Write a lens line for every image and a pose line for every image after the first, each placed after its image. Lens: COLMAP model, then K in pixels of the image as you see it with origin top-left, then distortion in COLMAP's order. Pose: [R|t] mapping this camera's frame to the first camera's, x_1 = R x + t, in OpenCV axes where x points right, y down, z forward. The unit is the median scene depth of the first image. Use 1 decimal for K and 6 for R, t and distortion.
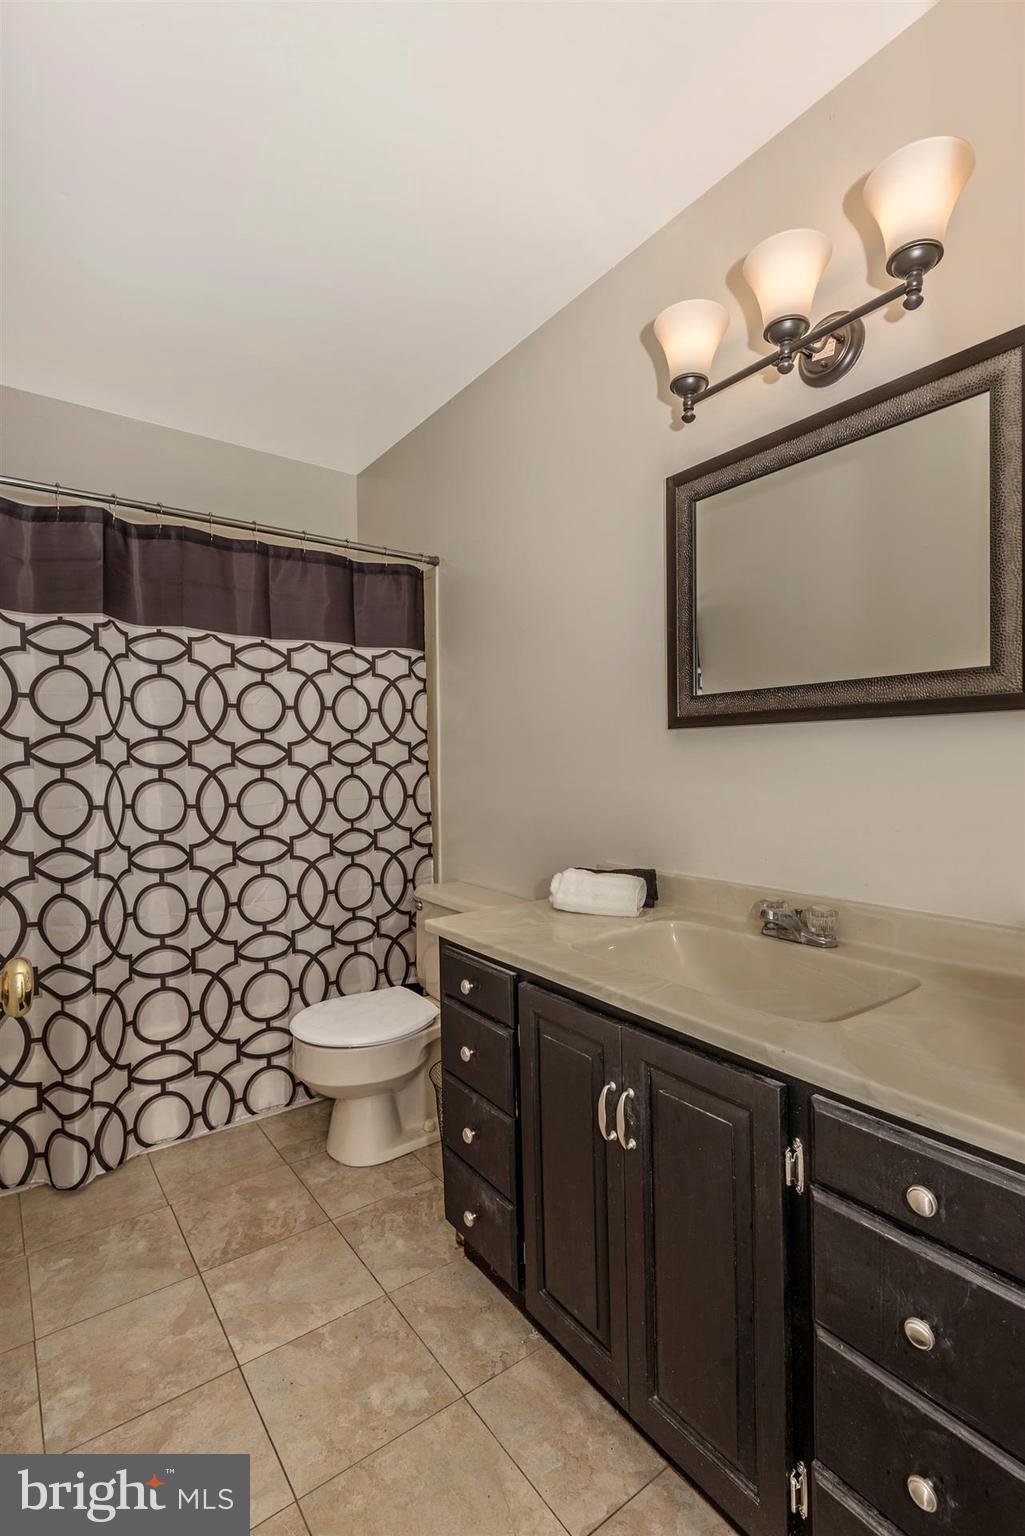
lens RADIAL K [[707.0, 0, 508.1], [0, 707.0, 798.0], [0, 0, 1]] dist [0.023369, -0.034188]
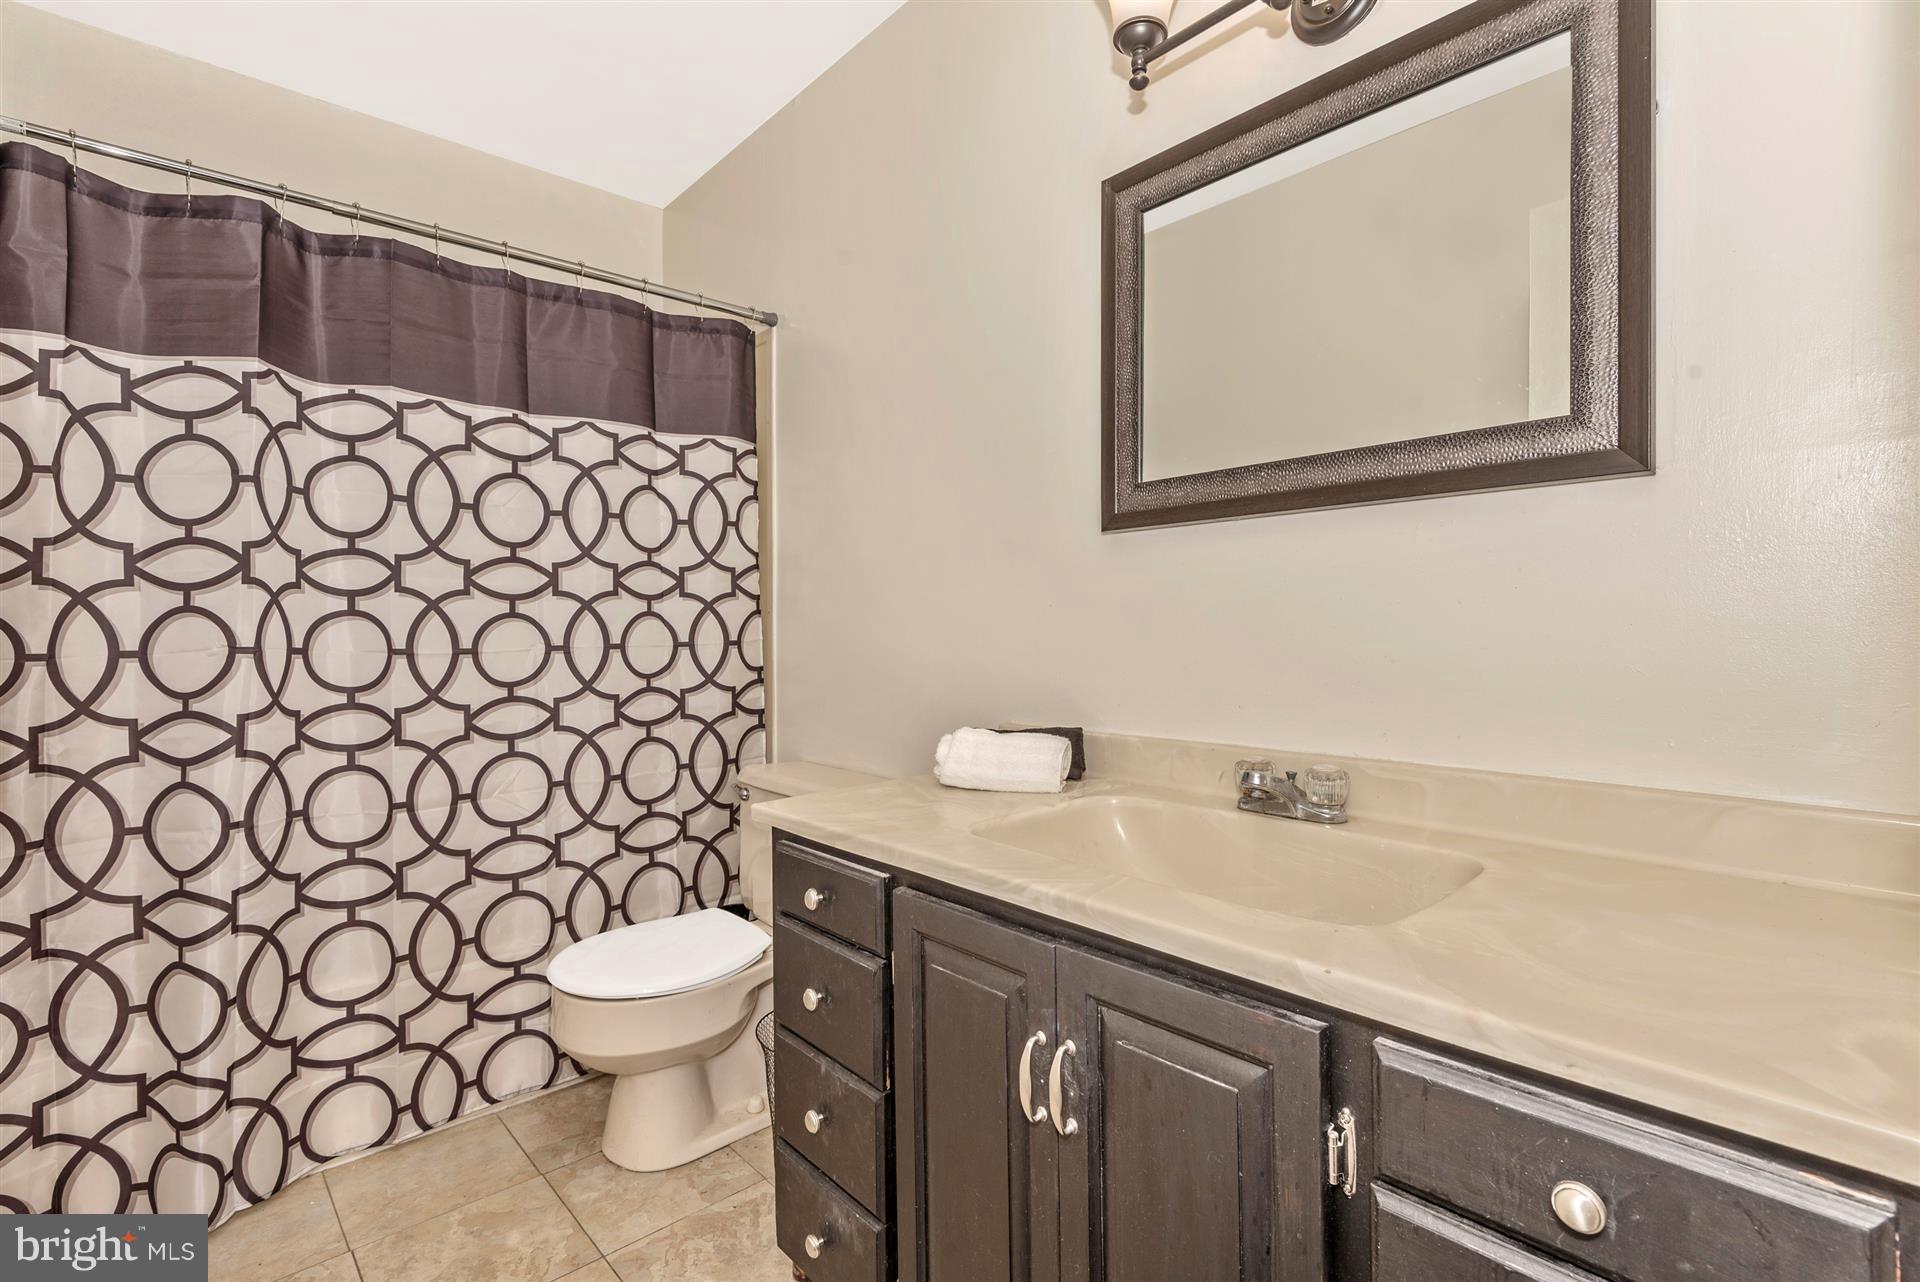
lens RADIAL K [[847.8, 0, 981.6], [0, 847.8, 674.1], [0, 0, 1]] dist [0.019770, -0.016065]
pose [[0.990010, 0.008079, 0.140763, -0.010228], [-0.005941, 0.999861, -0.015603, 0.042918], [-0.140870, 0.014611, 0.989920, 0.116412]]
